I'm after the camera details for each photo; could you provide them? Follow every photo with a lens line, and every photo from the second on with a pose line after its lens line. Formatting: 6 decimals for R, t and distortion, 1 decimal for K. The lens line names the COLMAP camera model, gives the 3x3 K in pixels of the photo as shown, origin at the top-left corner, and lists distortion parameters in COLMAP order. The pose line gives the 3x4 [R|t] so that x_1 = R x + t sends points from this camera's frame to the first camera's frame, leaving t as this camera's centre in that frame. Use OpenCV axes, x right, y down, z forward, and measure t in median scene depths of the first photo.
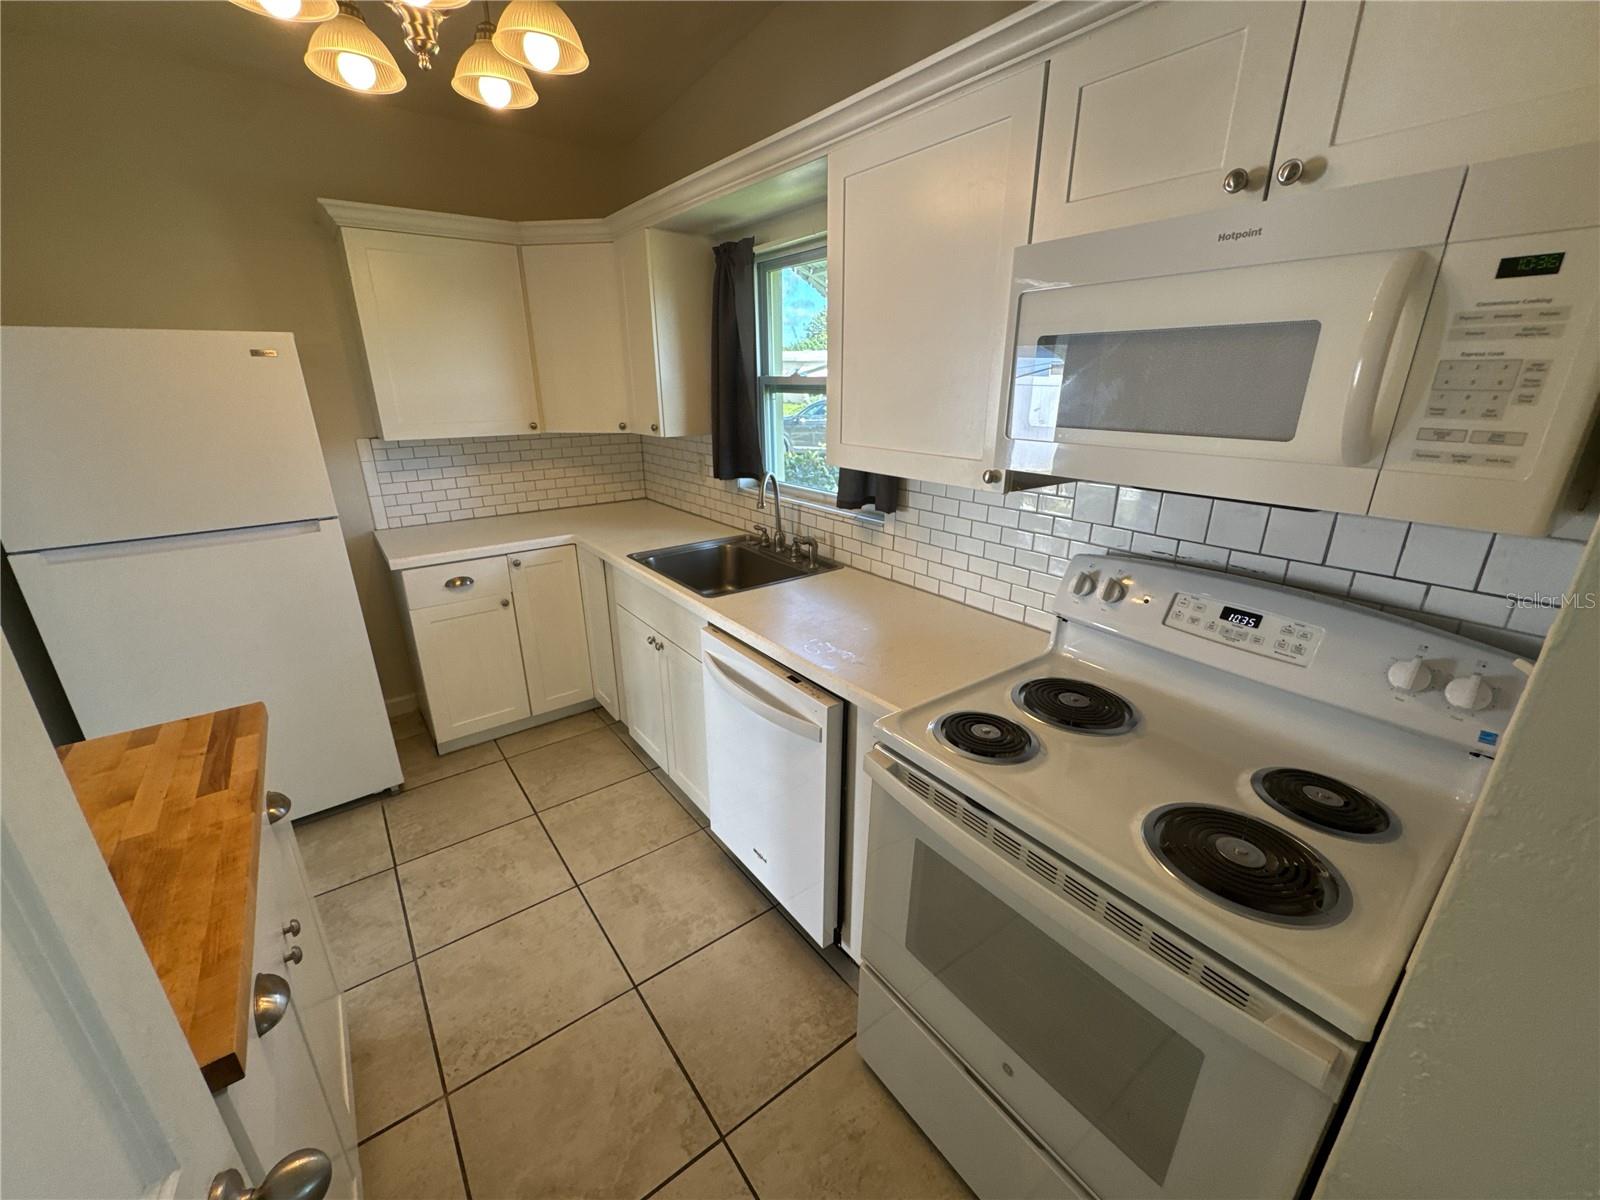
lens RADIAL K [[641.1, 0, 800.0], [0, 641.1, 600.0], [0, 0, 1]] dist [-0.000325, 0.000398]
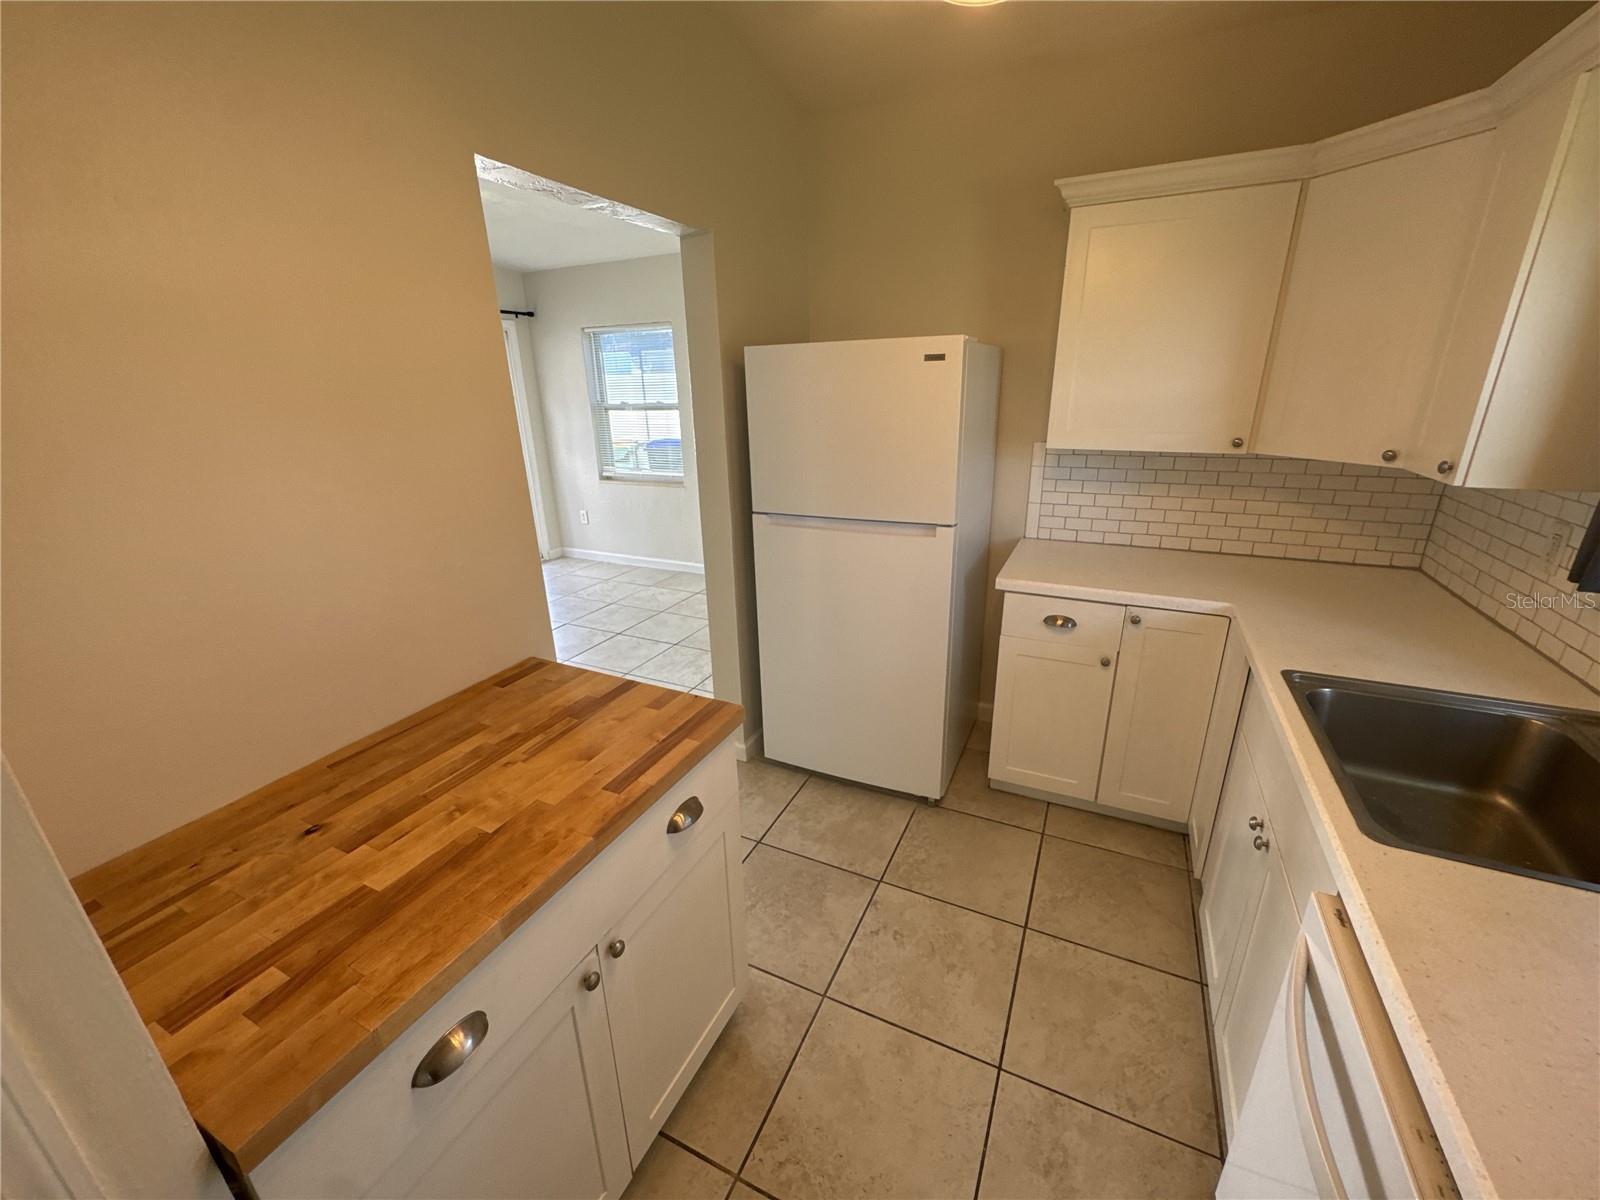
lens RADIAL K [[640.0, 0, 800.0], [0, 640.0, 600.0], [0, 0, 1]] dist [-0.006485, 0.000406]
pose [[0.458323, 0.288219, -0.840755, 0.009806], [-0.271149, 0.946206, 0.176557, -0.112509], [0.846415, 0.147050, 0.511818, 0.283098]]
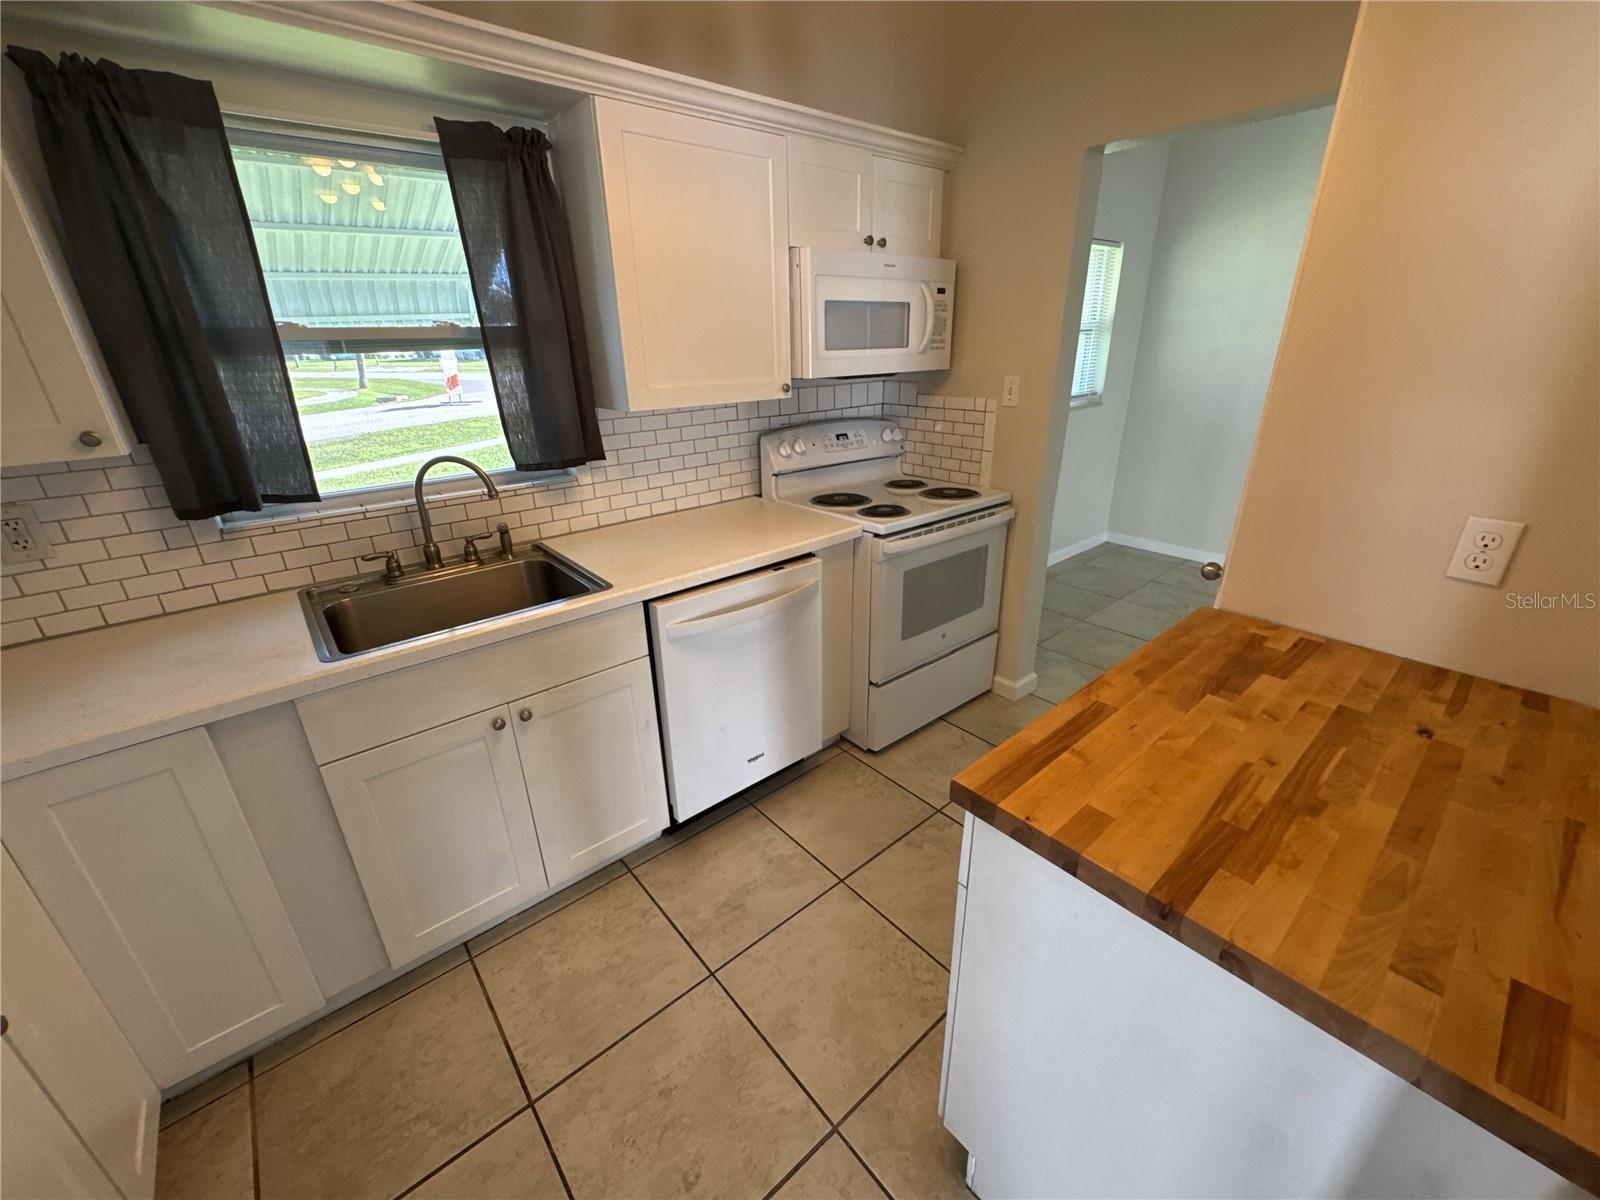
lens RADIAL K [[641.1, 0, 800.0], [0, 641.1, 600.0], [0, 0, 1]] dist [-0.000325, 0.000398]
pose [[-0.057679, -0.375682, 0.924952, -0.750993], [0.345021, 0.861905, 0.371590, -0.173491], [-0.936821, 0.340561, 0.079904, 0.555916]]
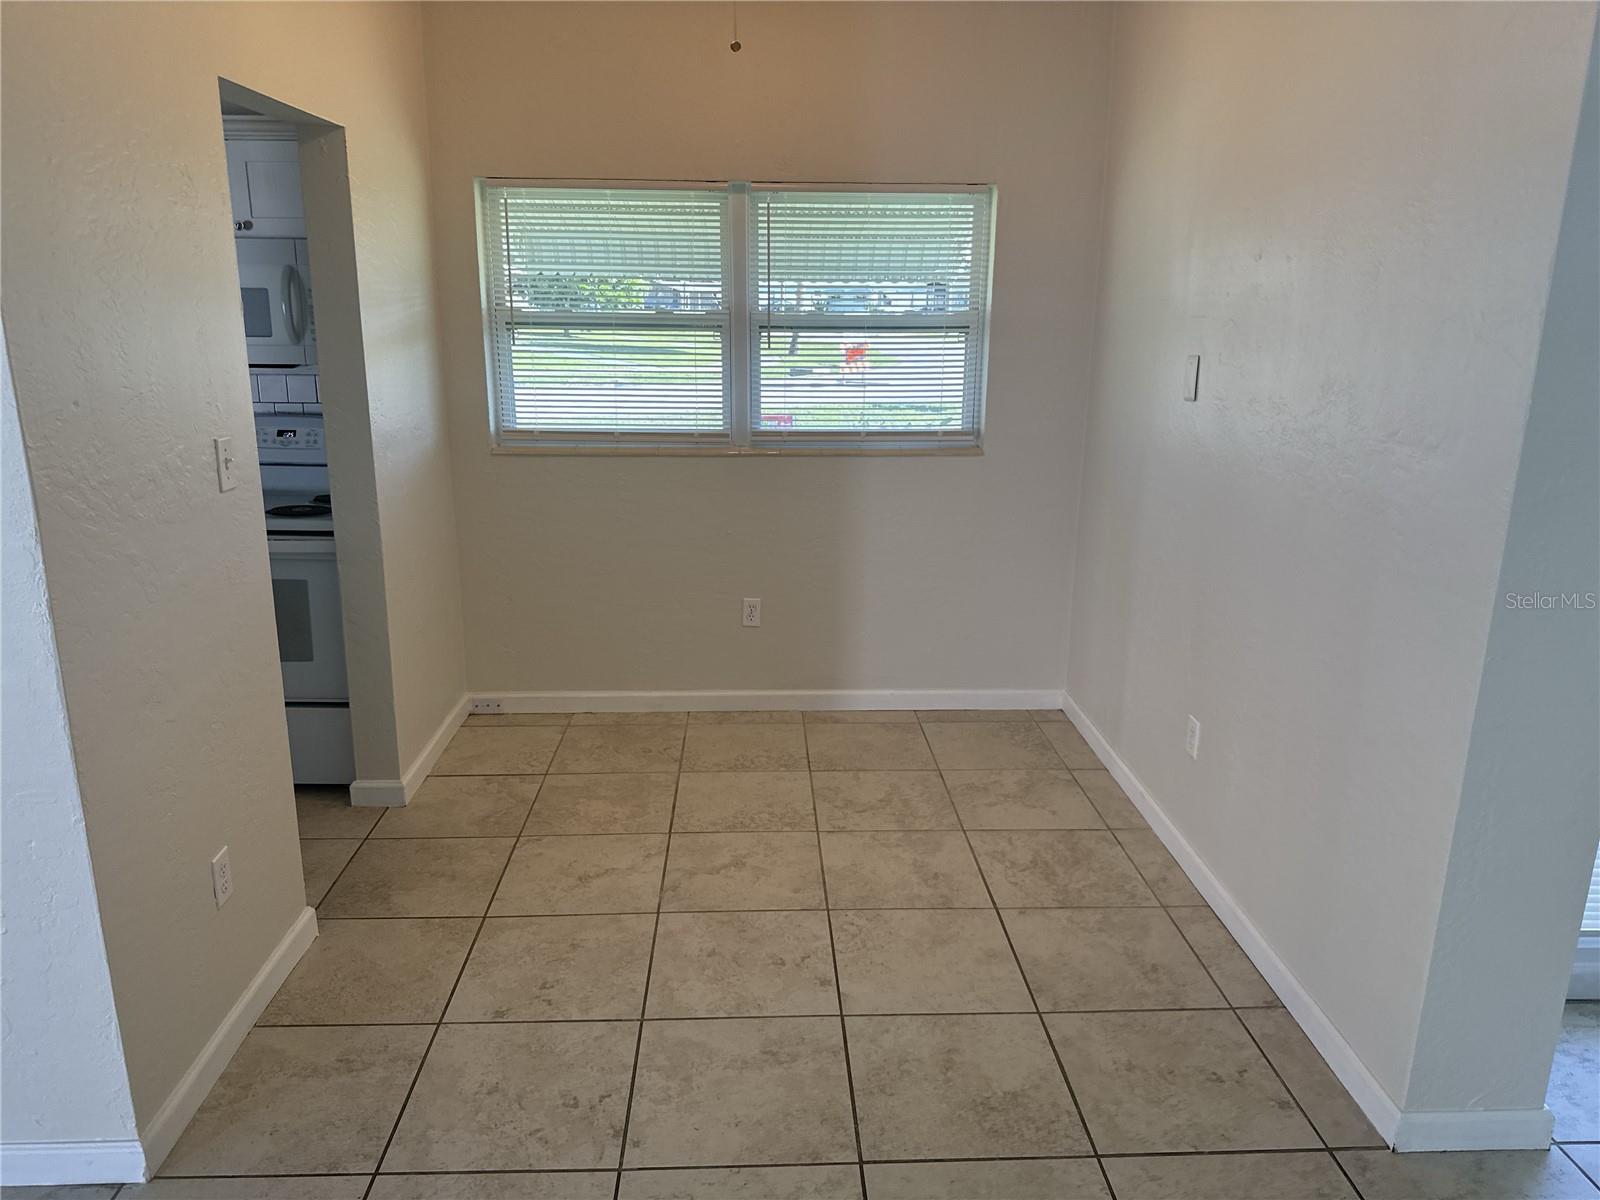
lens RADIAL K [[1133.6, 0, 779.8], [0, 1133.6, 590.2], [0, 0, 1]] dist [0.009755, -0.025651]
pose [[0.574074, -0.198594, 0.794354, -0.600031], [0.262179, 0.963647, 0.051443, 0.336037], [-0.775694, 0.178731, 0.605272, -1.013733]]
